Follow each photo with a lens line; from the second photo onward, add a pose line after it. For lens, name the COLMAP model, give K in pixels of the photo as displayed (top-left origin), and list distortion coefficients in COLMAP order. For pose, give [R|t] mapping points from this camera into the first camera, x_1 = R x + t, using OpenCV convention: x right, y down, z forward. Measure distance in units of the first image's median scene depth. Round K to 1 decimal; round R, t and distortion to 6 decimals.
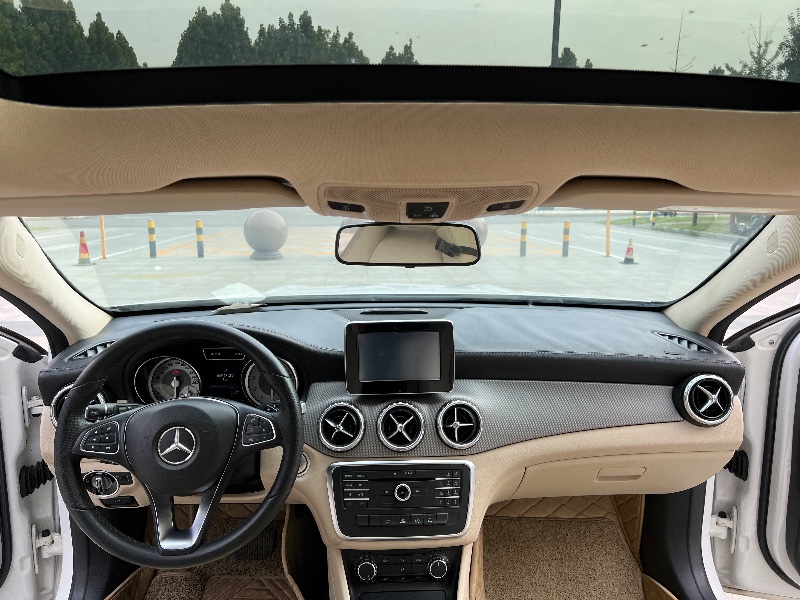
lens RADIAL K [[601.5, 0, 401.2], [0, 601.5, 299.8], [0, 0, 1]] dist [0.039174, -0.044664]
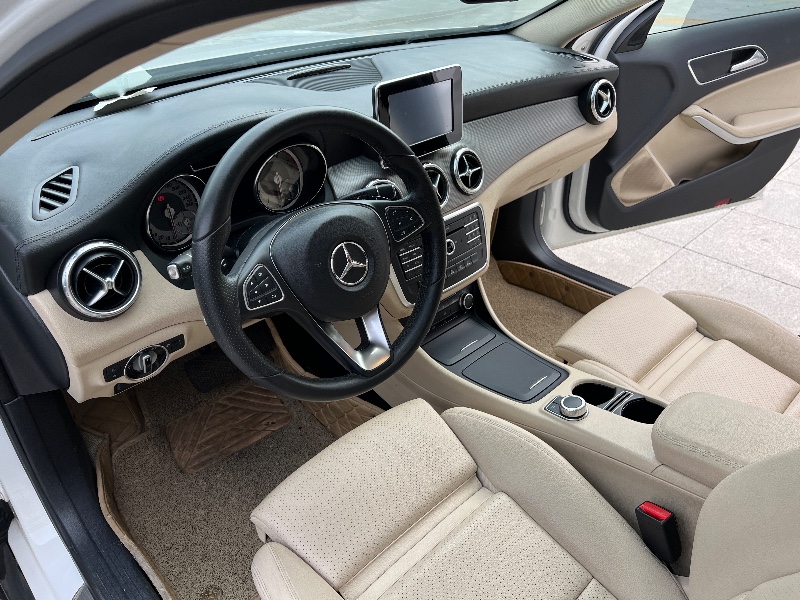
lens RADIAL K [[601.5, 0, 399.3], [0, 601.5, 294.3], [0, 0, 1]] dist [0.039174, -0.044664]
pose [[0.768793, -0.354959, 0.531941, -0.618106], [0.127393, 0.900146, 0.416542, -0.047612], [-0.626680, -0.252470, 0.737246, 0.262319]]
